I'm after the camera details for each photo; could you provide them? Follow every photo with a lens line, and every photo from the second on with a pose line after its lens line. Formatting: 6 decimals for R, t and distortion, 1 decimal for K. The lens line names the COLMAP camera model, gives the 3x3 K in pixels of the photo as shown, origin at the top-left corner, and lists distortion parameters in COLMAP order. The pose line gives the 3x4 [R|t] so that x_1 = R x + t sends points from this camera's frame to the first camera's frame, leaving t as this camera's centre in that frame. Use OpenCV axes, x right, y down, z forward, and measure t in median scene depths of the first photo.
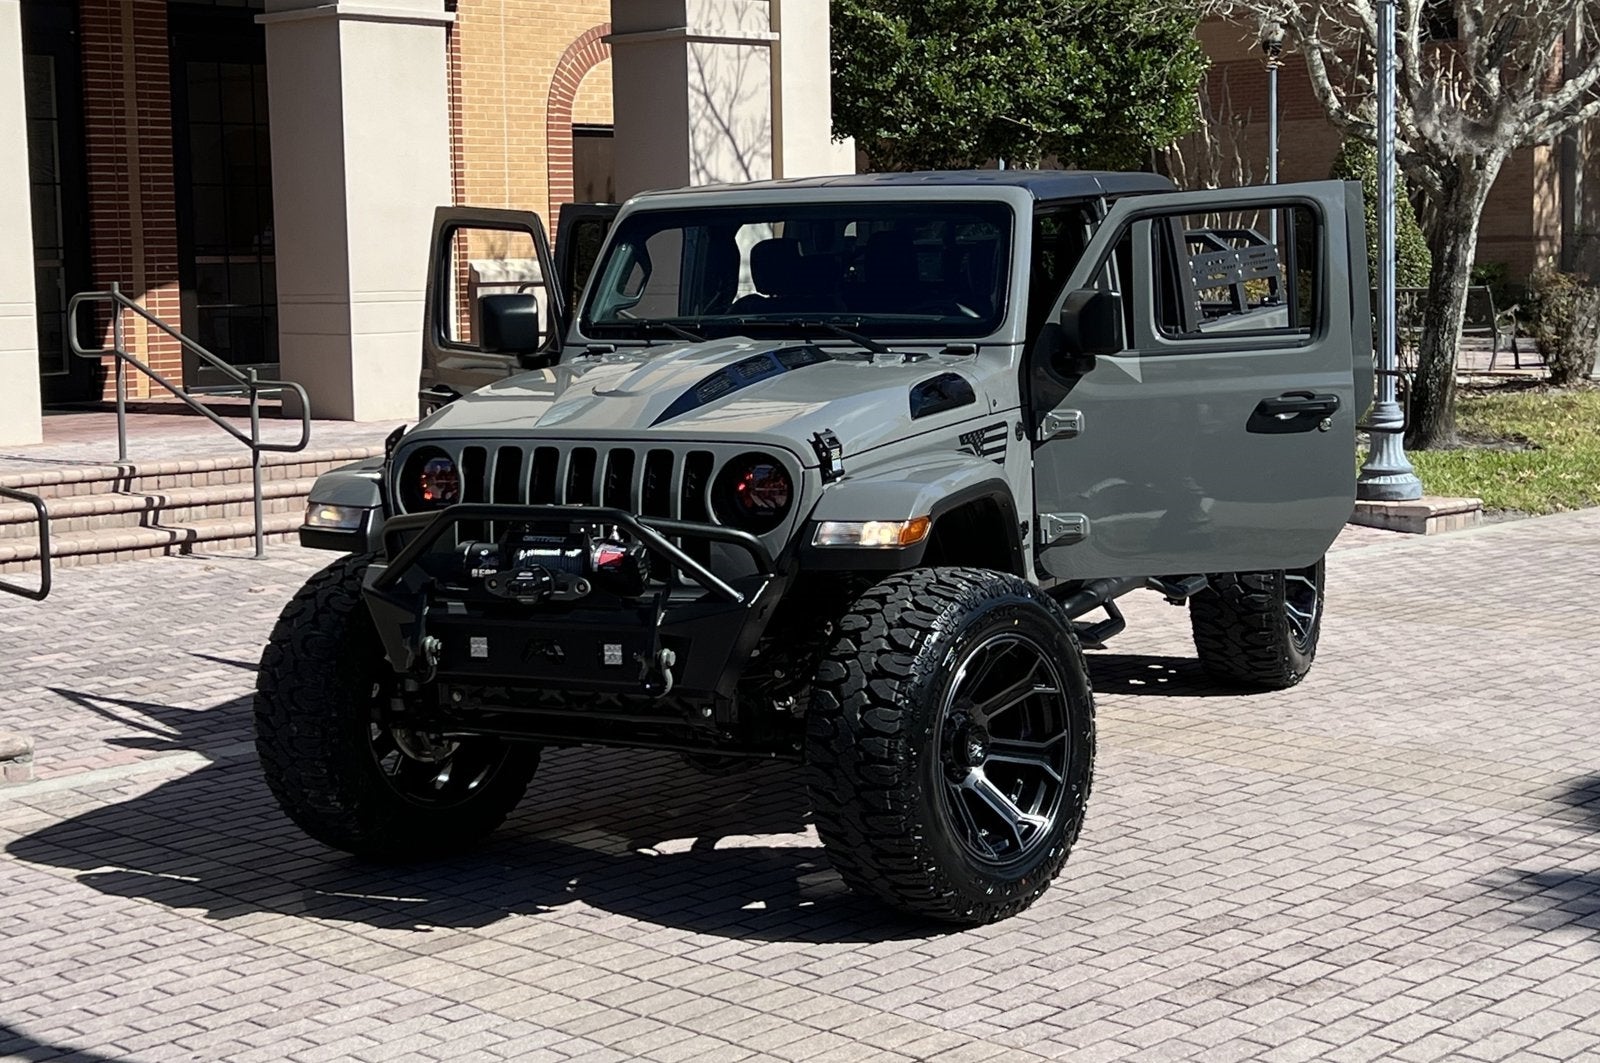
lens RADIAL K [[2384.9, 0, 765.3], [0, 2384.9, 522.6], [0, 0, 1]] dist [0.213270, -0.644405]
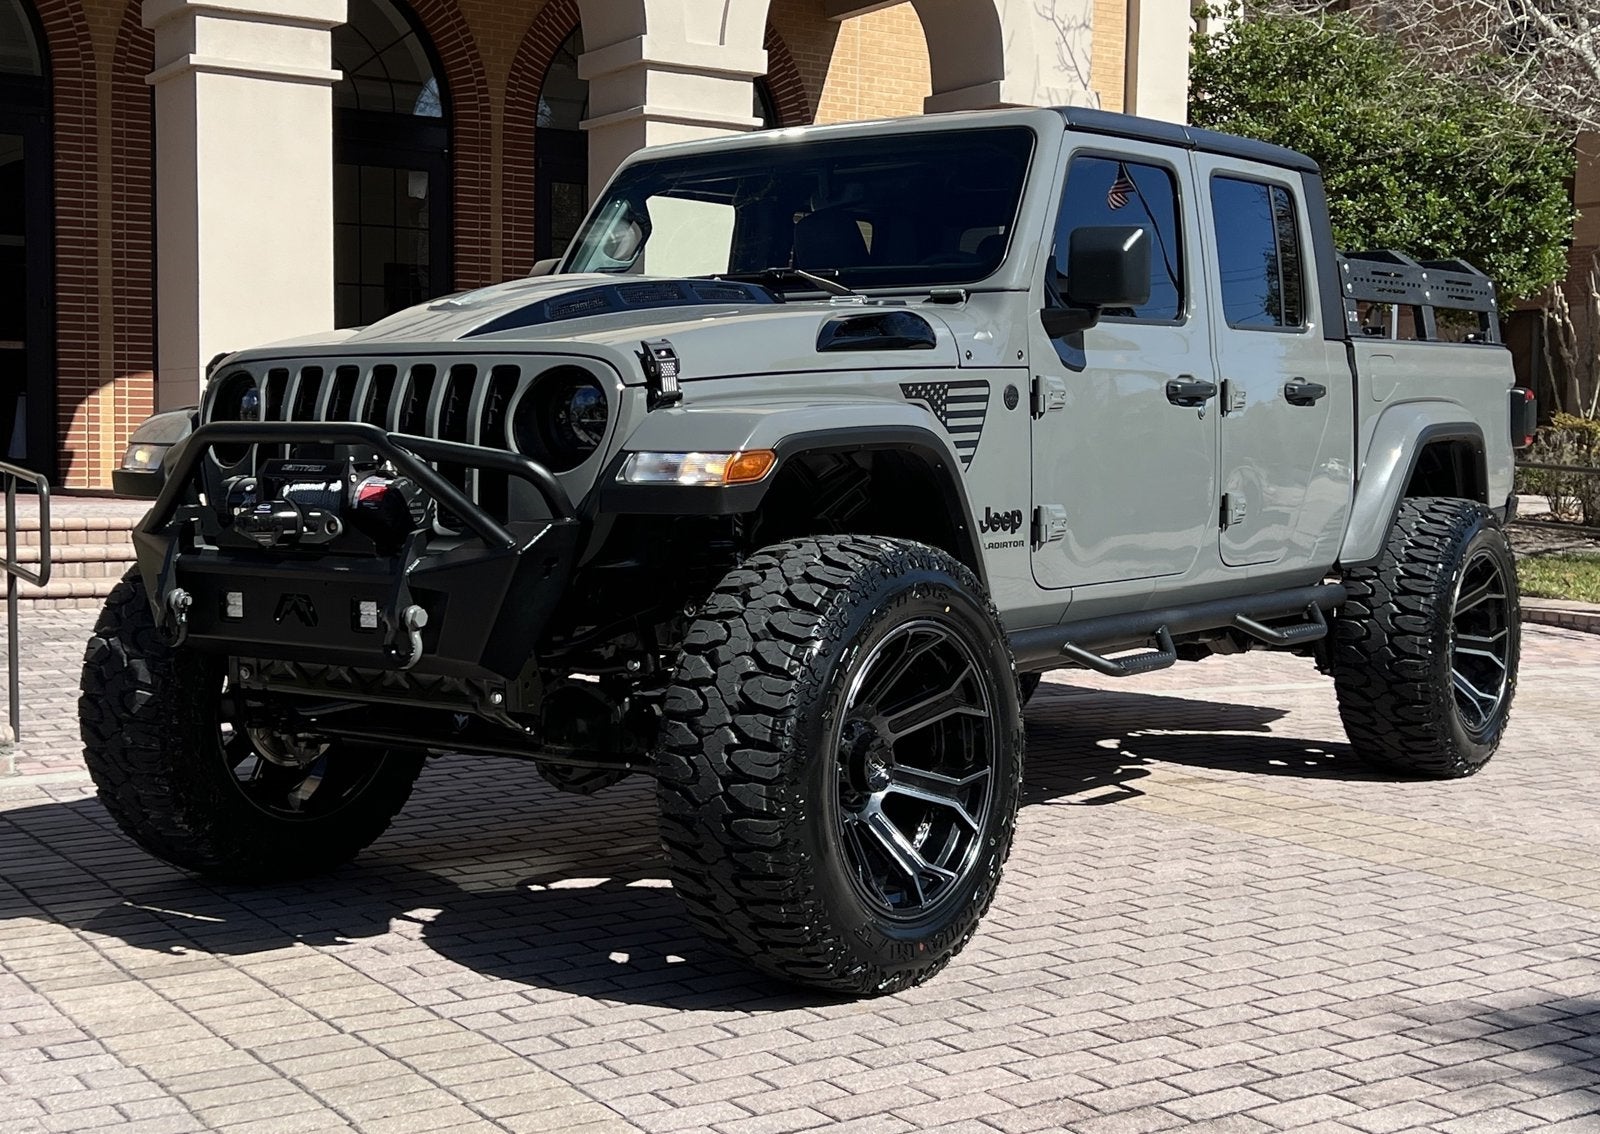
lens RADIAL K [[2083.8, 0, 761.7], [0, 2083.8, 590.9], [0, 0, 1]] dist [0.161270, -0.424235]
pose [[0.977307, 0.047352, -0.206467, 0.164961], [-0.054817, 0.998028, -0.030584, 0.049923], [0.204612, 0.041208, 0.977975, 0.287201]]
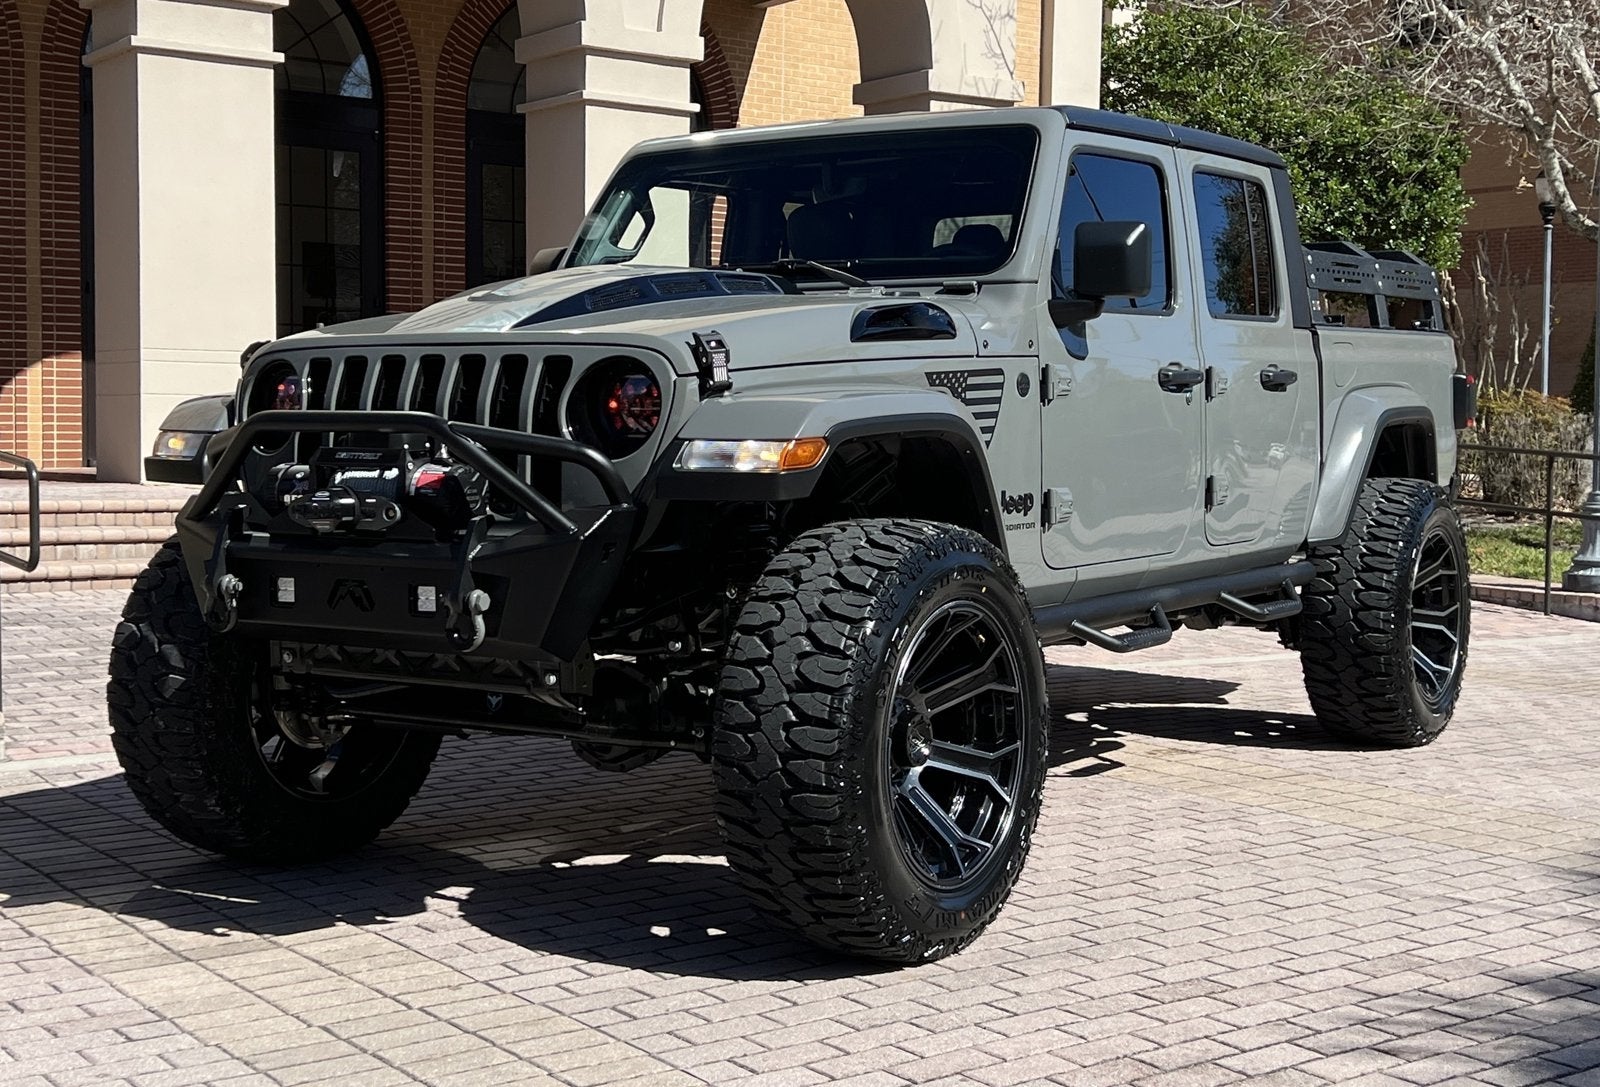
lens RADIAL K [[2071.5, 0, 800.0], [0, 2071.5, 543.5], [0, 0, 1]] dist [0.165958, -0.451833]
pose [[0.988965, 0.040045, -0.142635, 0.129219], [-0.046980, 0.997855, -0.045582, 0.050920], [0.140503, 0.051780, 0.988725, 0.264185]]
